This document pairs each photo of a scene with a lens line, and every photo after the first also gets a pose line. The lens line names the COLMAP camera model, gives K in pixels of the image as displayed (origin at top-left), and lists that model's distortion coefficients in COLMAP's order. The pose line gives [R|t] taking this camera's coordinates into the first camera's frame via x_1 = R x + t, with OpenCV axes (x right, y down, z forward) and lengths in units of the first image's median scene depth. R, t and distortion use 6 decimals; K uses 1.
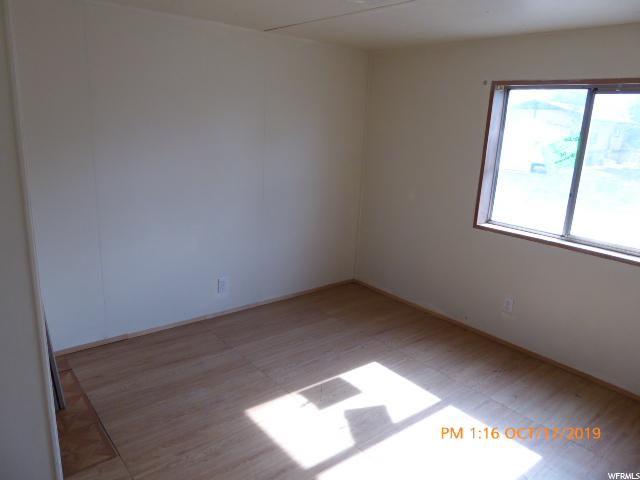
lens RADIAL K [[476.5, 0, 320.0], [0, 476.5, 240.0], [0, 0, 1]] dist [-0.000460, 0.001658]
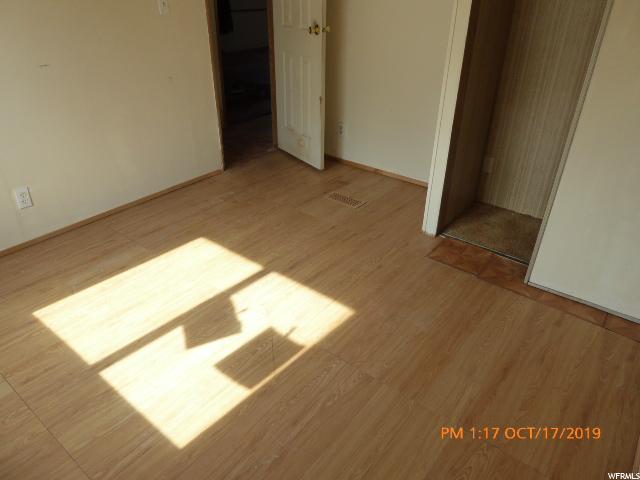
lens RADIAL K [[476.5, 0, 320.0], [0, 476.5, 240.0], [0, 0, 1]] dist [-0.000460, 0.001658]
pose [[-0.978602, 0.037393, -0.202337, 0.075177], [-0.111355, 0.730658, 0.673601, -0.313772], [0.173027, 0.681718, -0.710860, 1.461855]]
